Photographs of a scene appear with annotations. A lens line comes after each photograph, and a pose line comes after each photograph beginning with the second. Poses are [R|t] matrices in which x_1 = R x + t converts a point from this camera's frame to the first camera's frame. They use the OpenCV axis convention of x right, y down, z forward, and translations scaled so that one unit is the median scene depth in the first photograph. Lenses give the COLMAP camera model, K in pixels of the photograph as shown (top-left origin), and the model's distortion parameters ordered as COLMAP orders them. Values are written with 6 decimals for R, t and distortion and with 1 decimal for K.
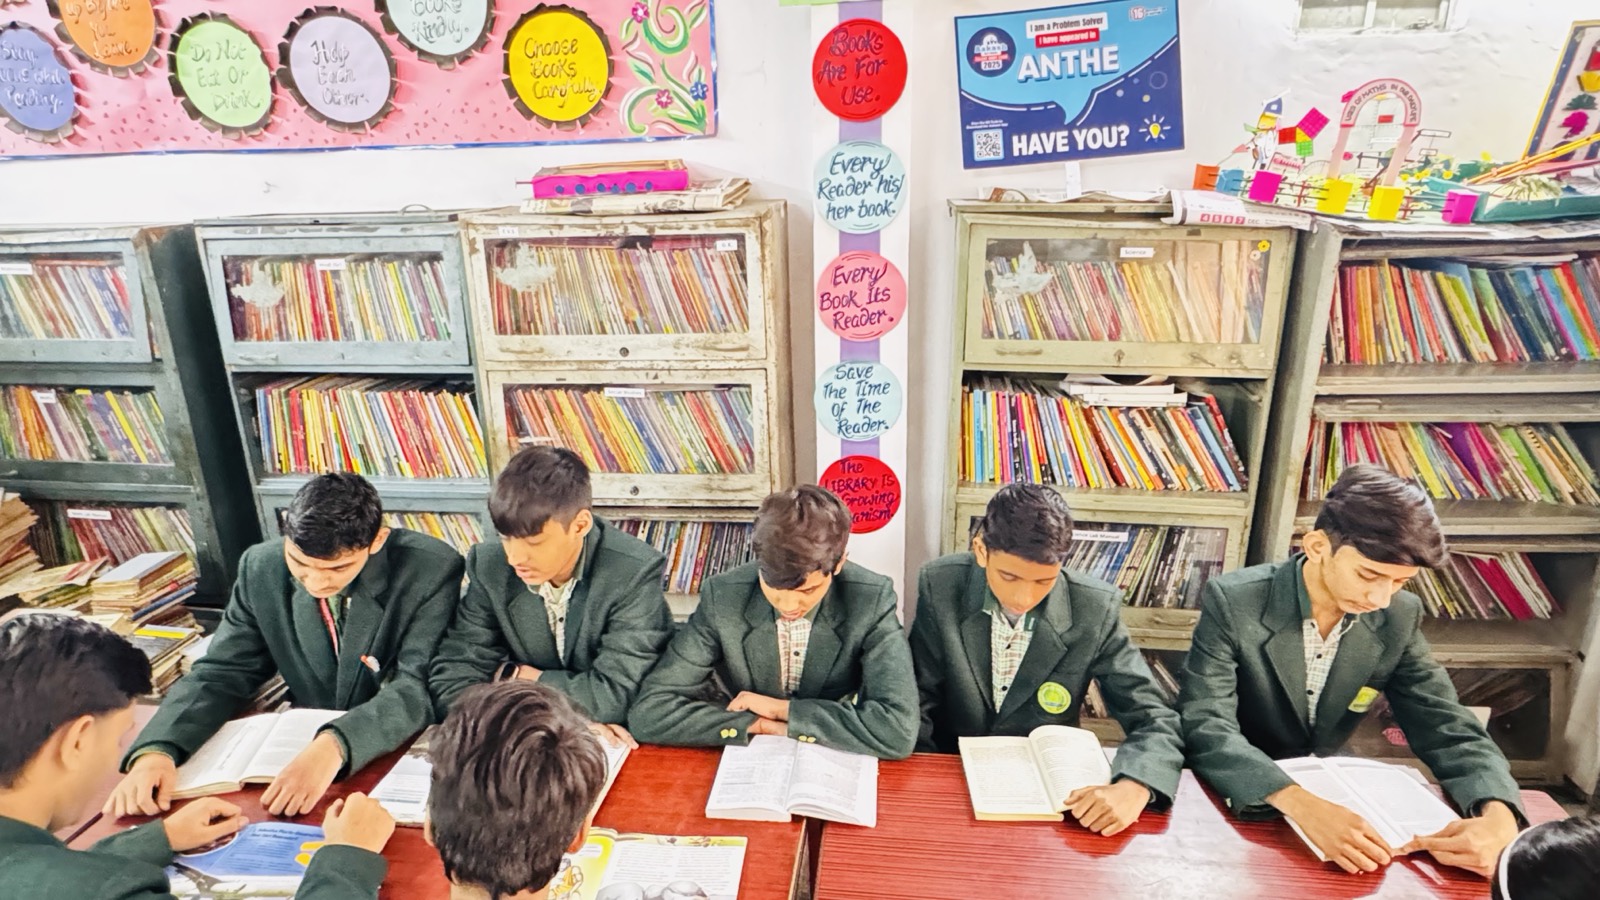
lens RADIAL K [[944.3, 0, 802.1], [0, 944.3, 464.9], [0, 0, 1]] dist [-0.005337, 0.003430]
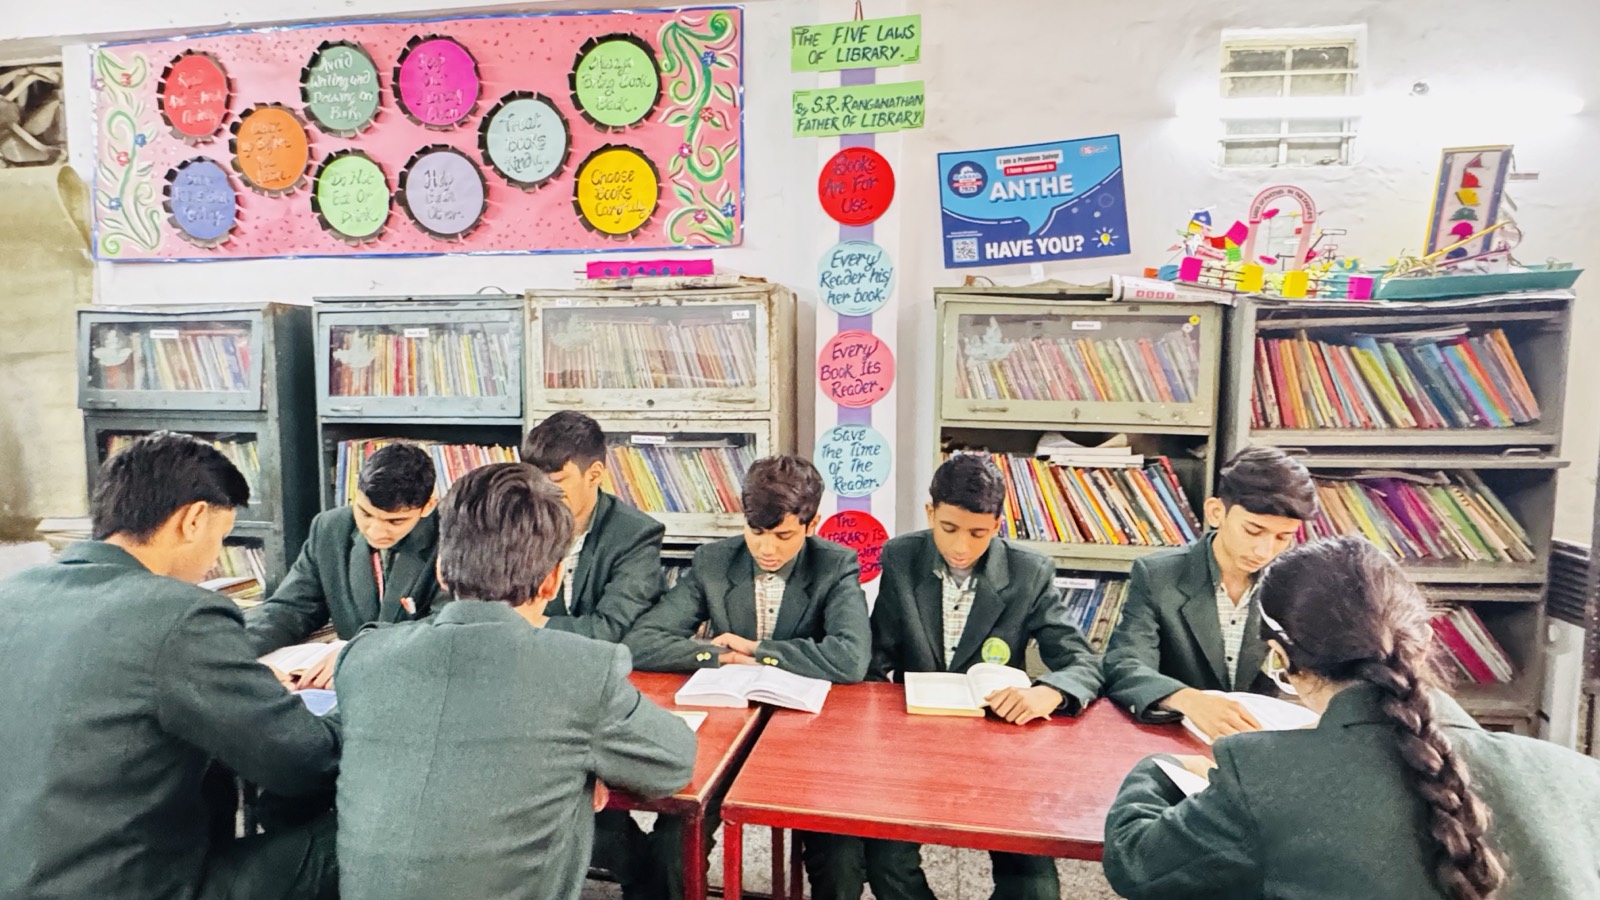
lens RADIAL K [[944.3, 0, 799.5], [0, 944.3, 456.5], [0, 0, 1]] dist [-0.005337, 0.003430]
pose [[0.997867, 0.028215, -0.058871, 0.067304], [-0.041188, 0.971743, -0.232422, 0.208806], [0.050650, 0.234351, 0.970832, -0.115334]]
